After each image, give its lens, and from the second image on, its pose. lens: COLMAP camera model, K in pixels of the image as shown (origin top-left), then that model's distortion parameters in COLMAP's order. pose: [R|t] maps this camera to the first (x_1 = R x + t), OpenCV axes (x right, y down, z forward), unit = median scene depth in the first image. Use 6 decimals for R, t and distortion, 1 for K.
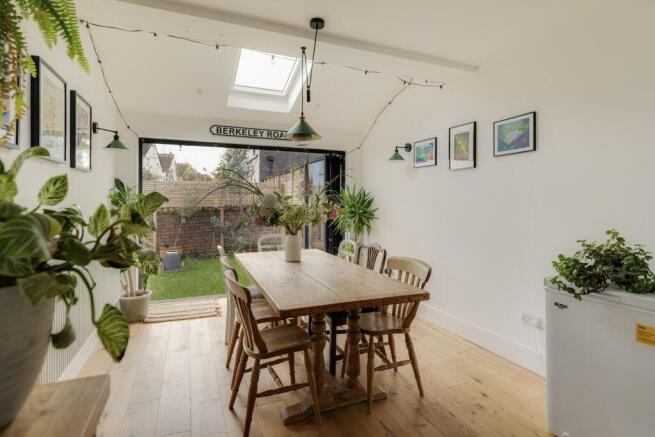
lens RADIAL K [[323.9, 0, 314.4], [0, 323.9, 203.8], [0, 0, 1]] dist [0.001748, -0.000439]
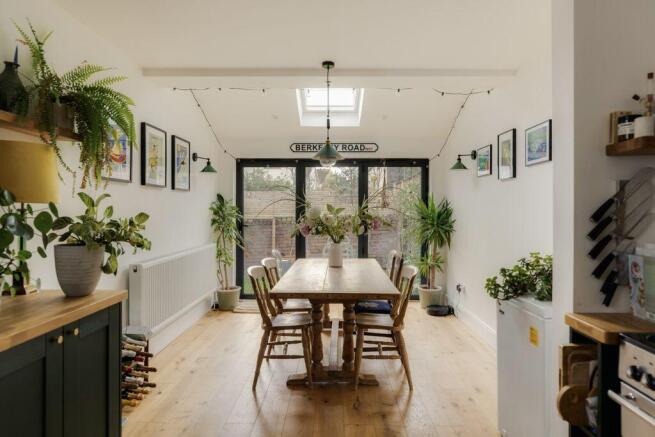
lens RADIAL K [[388.7, 0, 328.9], [0, 388.7, 212.8], [0, 0, 1]] dist [-0.017826, -0.000752]
pose [[0.922604, 0.001794, -0.385745, 0.427314], [-0.001592, 0.999998, 0.000844, -0.009466], [0.385746, -0.000165, 0.922605, -0.241332]]
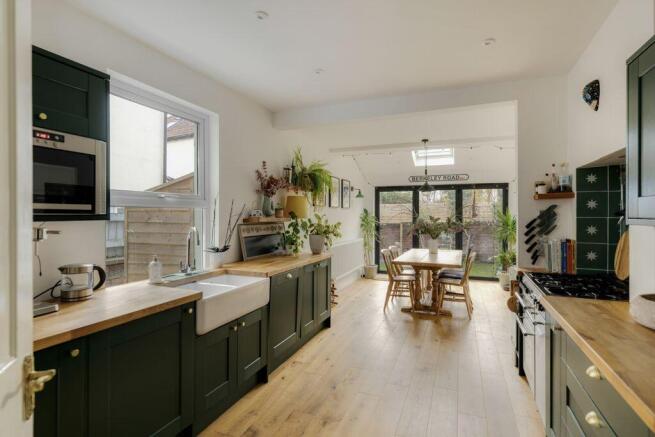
lens RADIAL K [[323.9, 0, 325.9], [0, 323.9, 215.0], [0, 0, 1]] dist [0.001748, -0.000439]
pose [[0.712306, -0.002045, -0.701866, 0.810117], [-0.002779, 0.999980, -0.005734, -0.030904], [0.701864, 0.006034, 0.712286, -0.779172]]
